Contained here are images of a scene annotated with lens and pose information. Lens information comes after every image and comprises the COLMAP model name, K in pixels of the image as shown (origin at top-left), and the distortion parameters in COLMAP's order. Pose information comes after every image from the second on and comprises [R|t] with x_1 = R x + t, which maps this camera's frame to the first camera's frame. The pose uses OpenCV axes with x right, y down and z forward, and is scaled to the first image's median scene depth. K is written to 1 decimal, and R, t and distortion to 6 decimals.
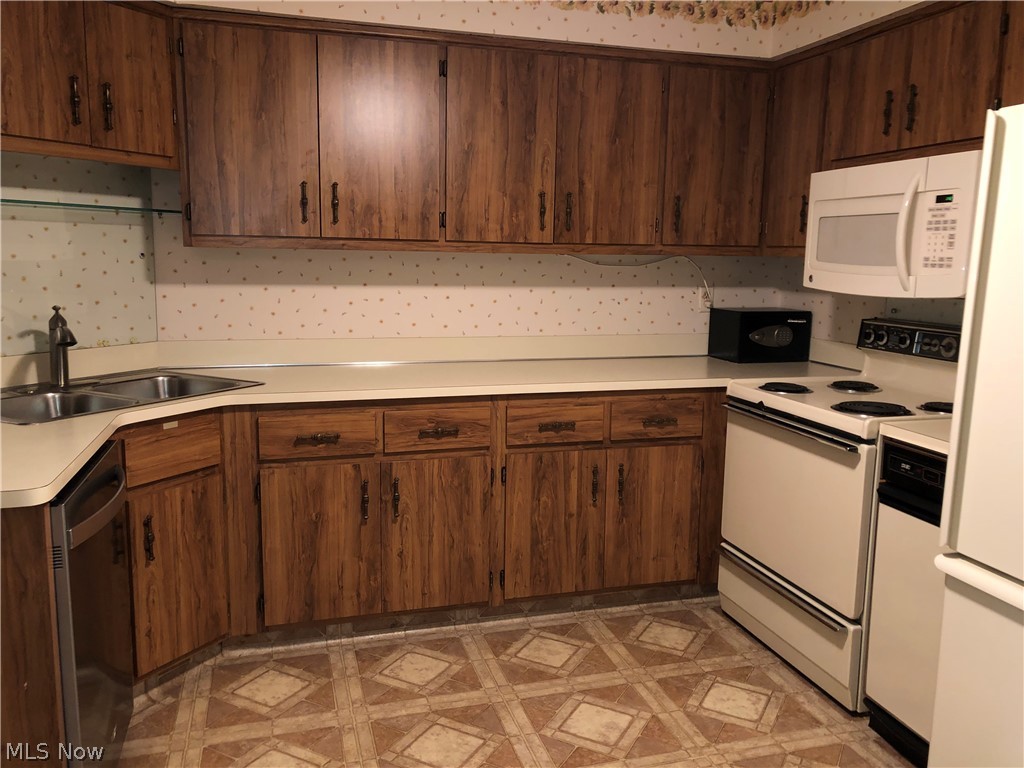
lens RADIAL K [[847.2, 0, 514.3], [0, 847.2, 377.2], [0, 0, 1]] dist [0.038029, -0.004849]
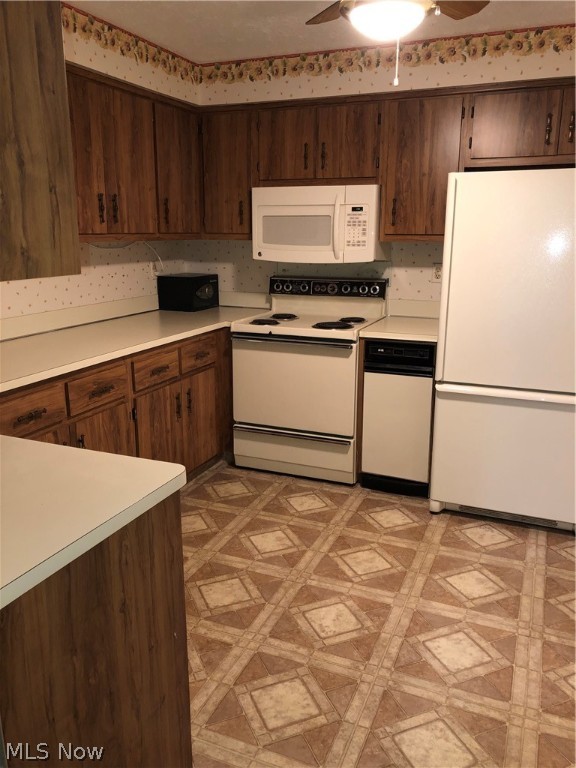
lens RADIAL K [[629.7, 0, 288.0], [0, 629.7, 384.0], [0, 0, 1]] dist [0.083222, -0.177696]
pose [[0.625283, -0.200818, 0.754118, -0.603164], [0.121729, 0.979594, 0.159928, -0.059707], [-0.770846, -0.008202, 0.636969, 0.183433]]
